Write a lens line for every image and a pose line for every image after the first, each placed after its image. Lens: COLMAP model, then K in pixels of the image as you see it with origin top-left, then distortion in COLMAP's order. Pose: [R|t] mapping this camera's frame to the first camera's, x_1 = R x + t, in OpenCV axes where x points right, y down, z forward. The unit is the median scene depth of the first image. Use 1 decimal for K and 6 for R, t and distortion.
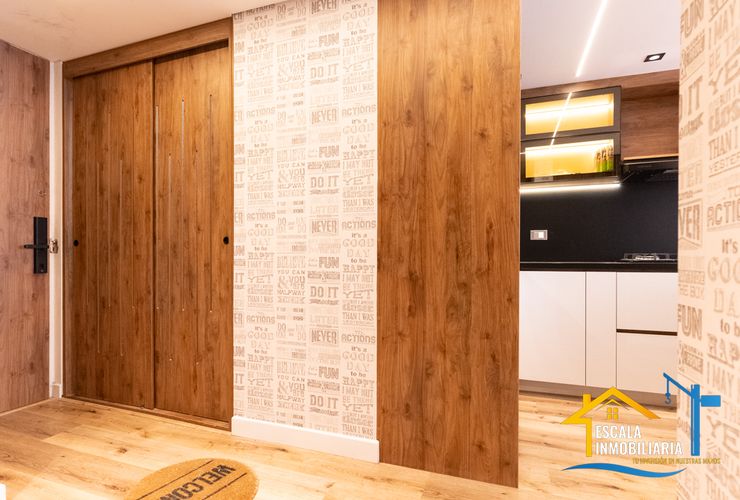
lens RADIAL K [[387.2, 0, 366.4], [0, 387.2, 254.0], [0, 0, 1]] dist [0.002773, 0.000173]
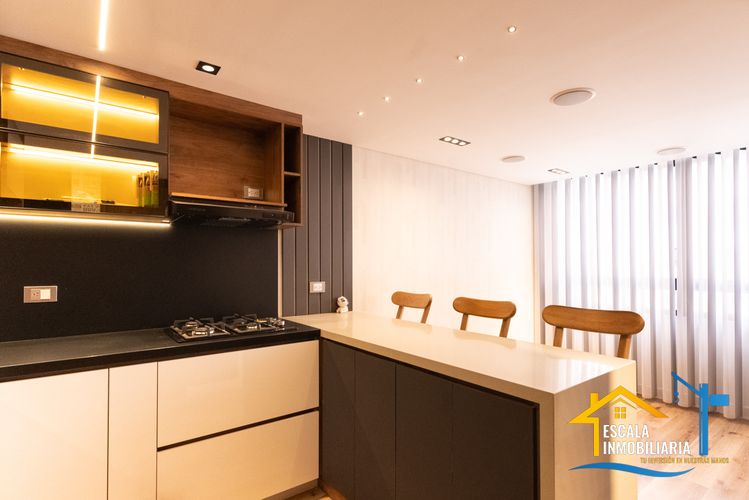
lens RADIAL K [[385.6, 0, 377.7], [0, 385.6, 257.5], [0, 0, 1]] dist [0.000606, -0.000847]
pose [[0.517836, 0.019874, 0.855249, 0.236027], [0.008196, 0.999569, -0.028190, -0.096443], [-0.855440, 0.021608, 0.517450, 0.285831]]
